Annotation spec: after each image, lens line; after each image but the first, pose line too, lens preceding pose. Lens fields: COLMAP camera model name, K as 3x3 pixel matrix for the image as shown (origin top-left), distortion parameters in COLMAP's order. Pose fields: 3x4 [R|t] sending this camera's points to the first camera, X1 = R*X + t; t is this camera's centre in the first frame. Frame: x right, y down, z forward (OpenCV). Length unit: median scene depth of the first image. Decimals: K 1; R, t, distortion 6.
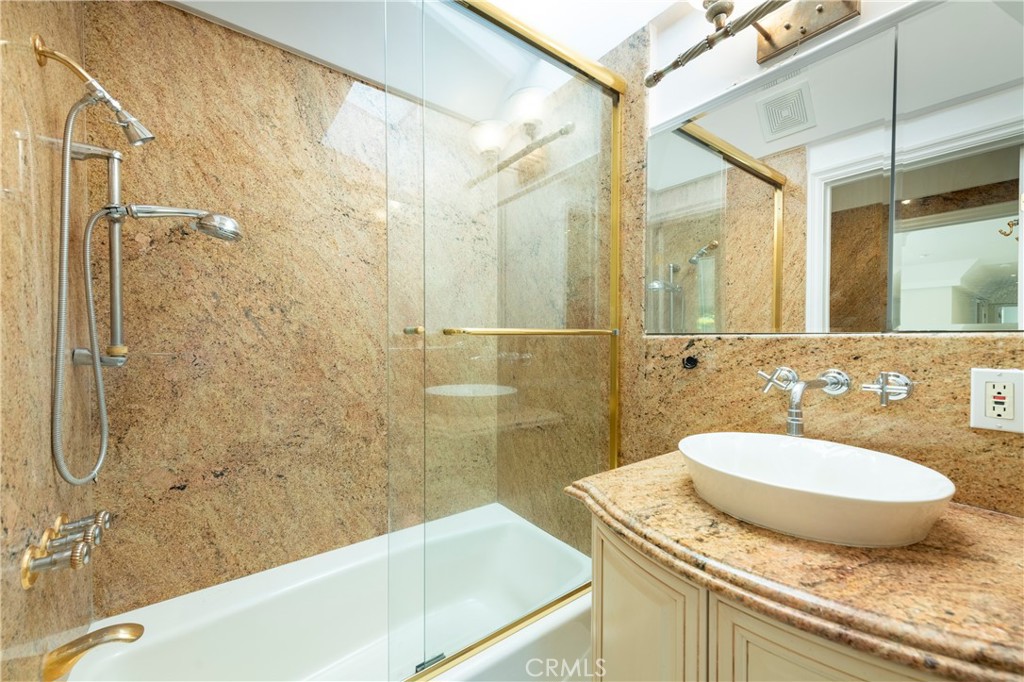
lens RADIAL K [[398.4, 0, 513.3], [0, 398.4, 340.7], [0, 0, 1]] dist [0.002216, 0.000034]
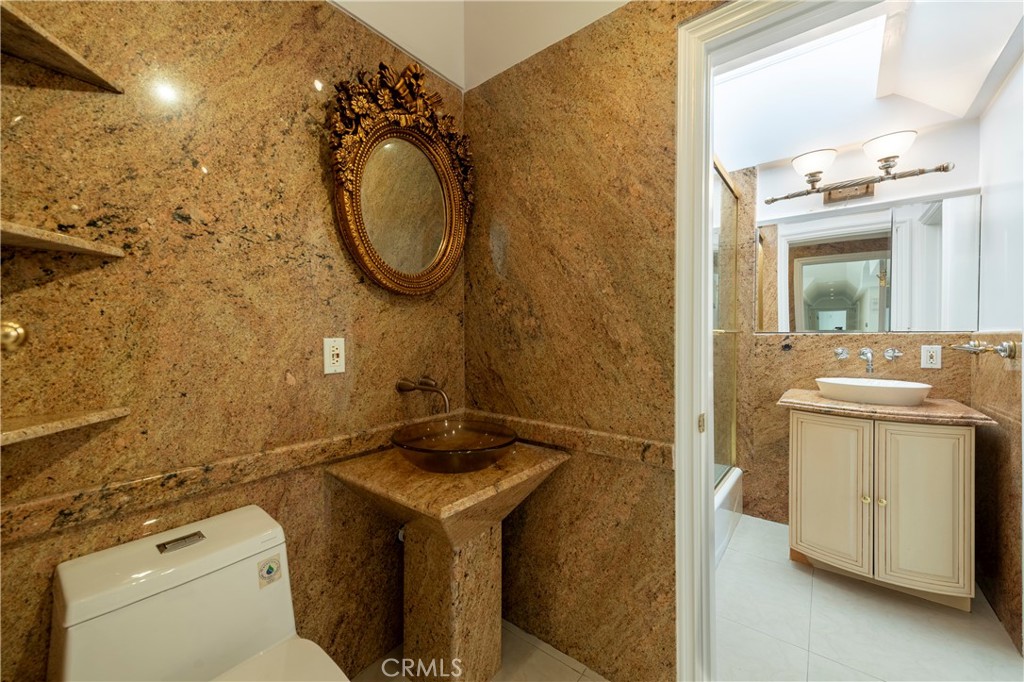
lens RADIAL K [[398.4, 0, 509.1], [0, 398.4, 339.1], [0, 0, 1]] dist [0.002216, 0.000034]
pose [[0.968985, -0.006745, 0.247029, -1.355362], [0.006466, 0.999977, 0.001940, 0.001845], [-0.247036, -0.000282, 0.969006, -0.558889]]
